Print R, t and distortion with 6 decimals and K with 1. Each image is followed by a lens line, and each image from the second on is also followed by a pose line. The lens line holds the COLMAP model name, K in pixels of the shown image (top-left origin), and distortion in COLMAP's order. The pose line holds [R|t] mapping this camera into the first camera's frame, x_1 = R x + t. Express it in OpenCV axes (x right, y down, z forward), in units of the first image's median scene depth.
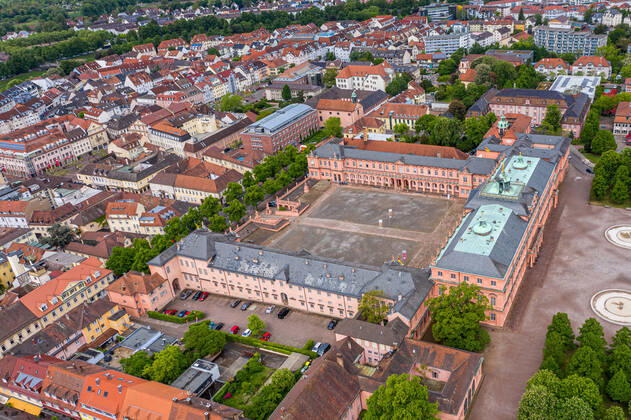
lens RADIAL K [[524.8, 0, 315.5], [0, 524.8, 210.0], [0, 0, 1]] dist [-0.015092, 0.005157]
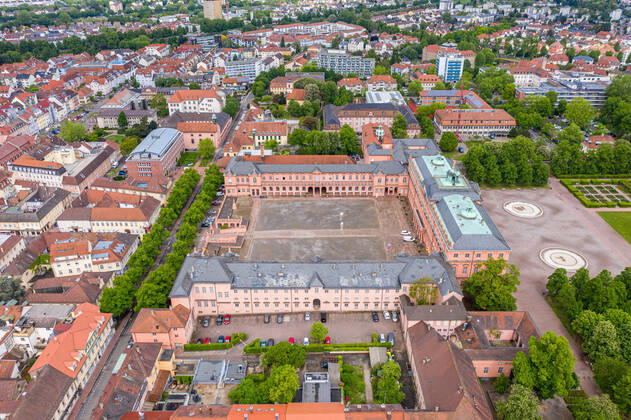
lens RADIAL K [[496.0, 0, 243.7], [0, 496.0, 210.4], [0, 0, 1]] dist [-0.018350, -0.002349]
pose [[0.926894, -0.121111, 0.355245, -0.361932], [0.132741, 0.991115, -0.008451, -0.020758], [-0.351065, 0.054989, 0.934735, 0.070162]]
